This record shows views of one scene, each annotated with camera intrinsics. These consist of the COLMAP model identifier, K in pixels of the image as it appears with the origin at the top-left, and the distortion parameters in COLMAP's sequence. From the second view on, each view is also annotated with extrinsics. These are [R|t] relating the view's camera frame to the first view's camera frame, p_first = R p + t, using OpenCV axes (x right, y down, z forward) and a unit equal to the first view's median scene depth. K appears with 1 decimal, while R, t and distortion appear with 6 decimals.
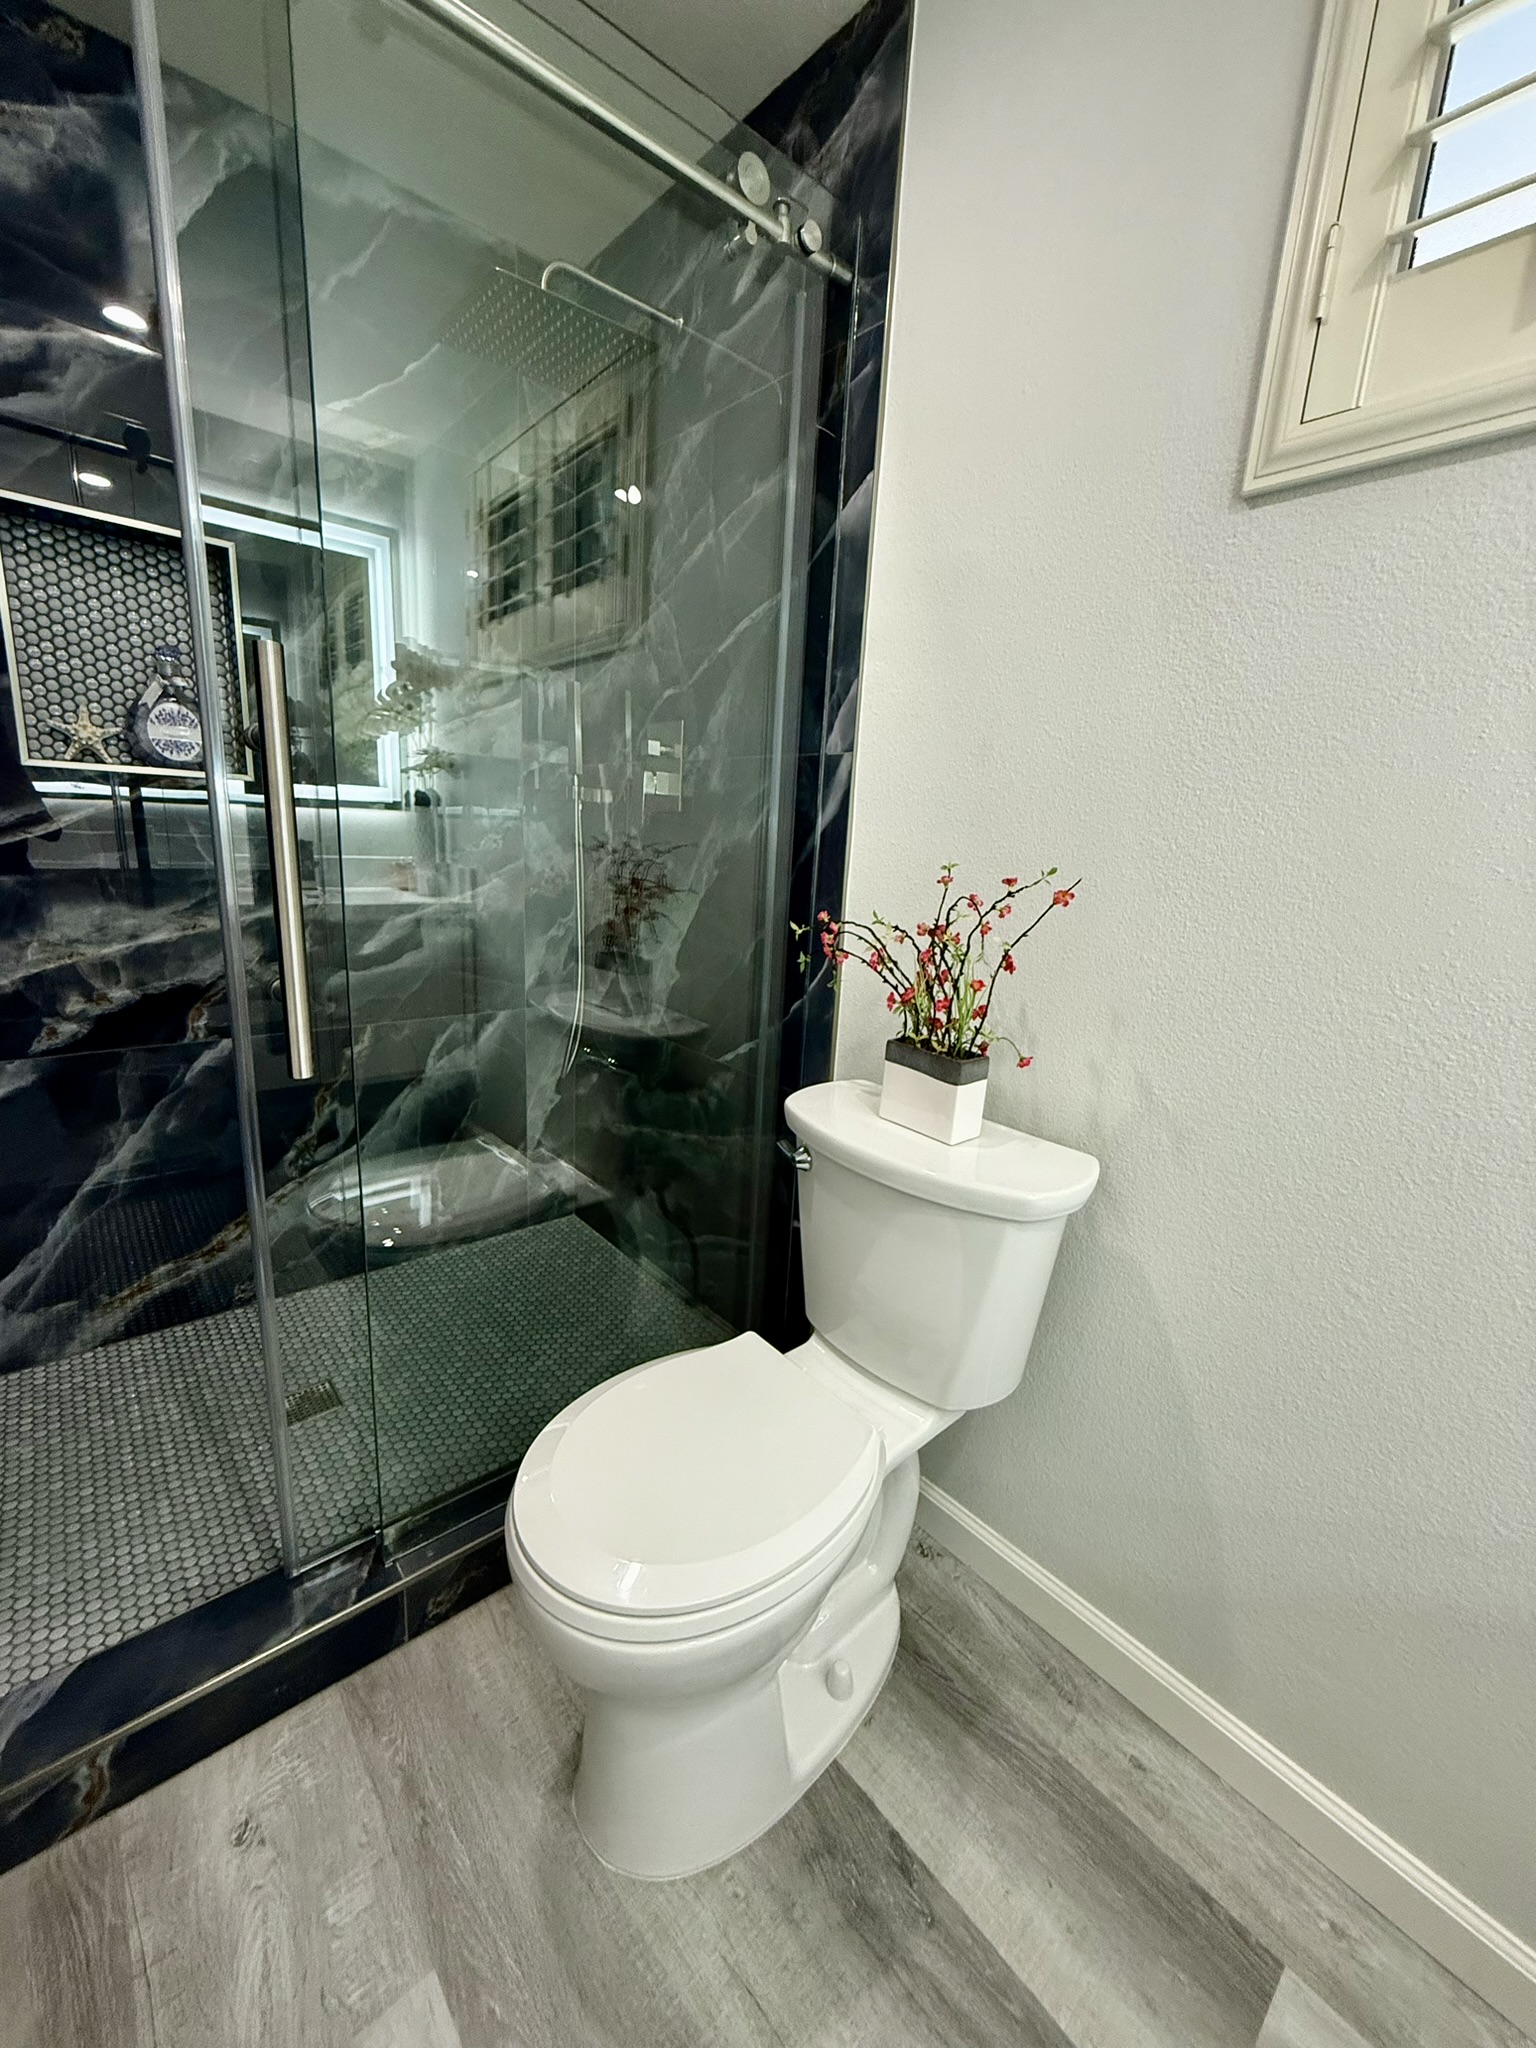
lens RADIAL K [[819.7, 0, 766.4], [0, 819.7, 1024.5], [0, 0, 1]] dist [0.002748, 0.000378]
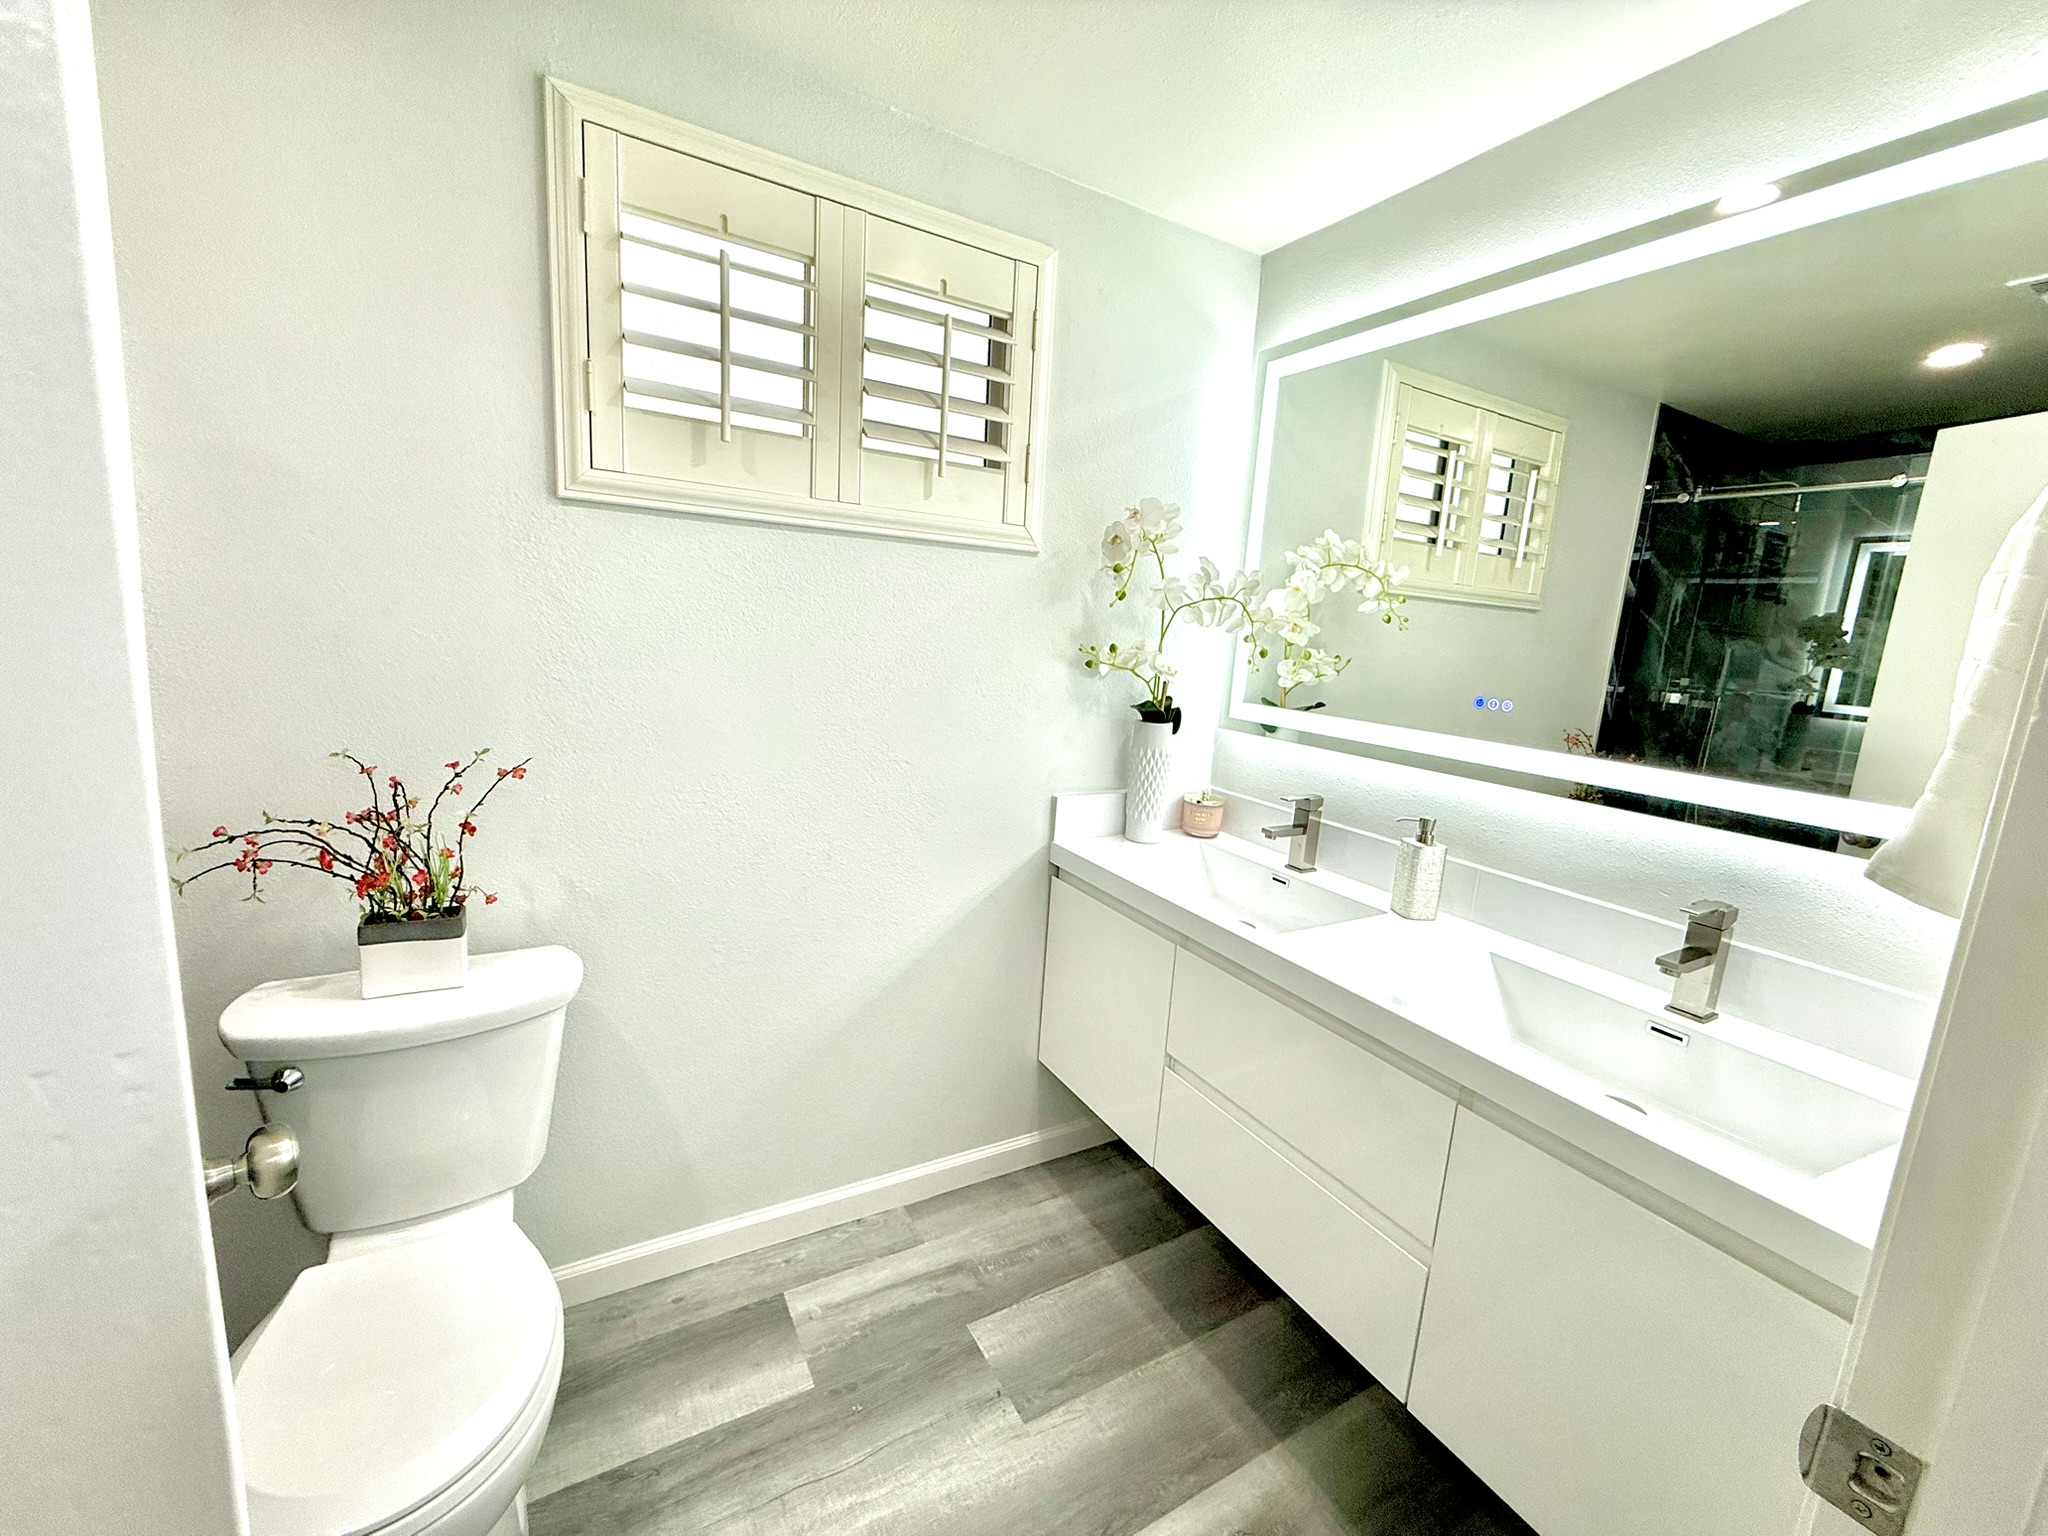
lens RADIAL K [[819.7, 0, 1022.8], [0, 819.7, 764.4], [0, 0, 1]] dist [0.002748, 0.000378]
pose [[0.200820, -0.205412, 0.957850, -0.703508], [0.165580, 0.970818, 0.173478, -0.244257], [-0.965533, 0.123763, 0.228972, -0.107119]]
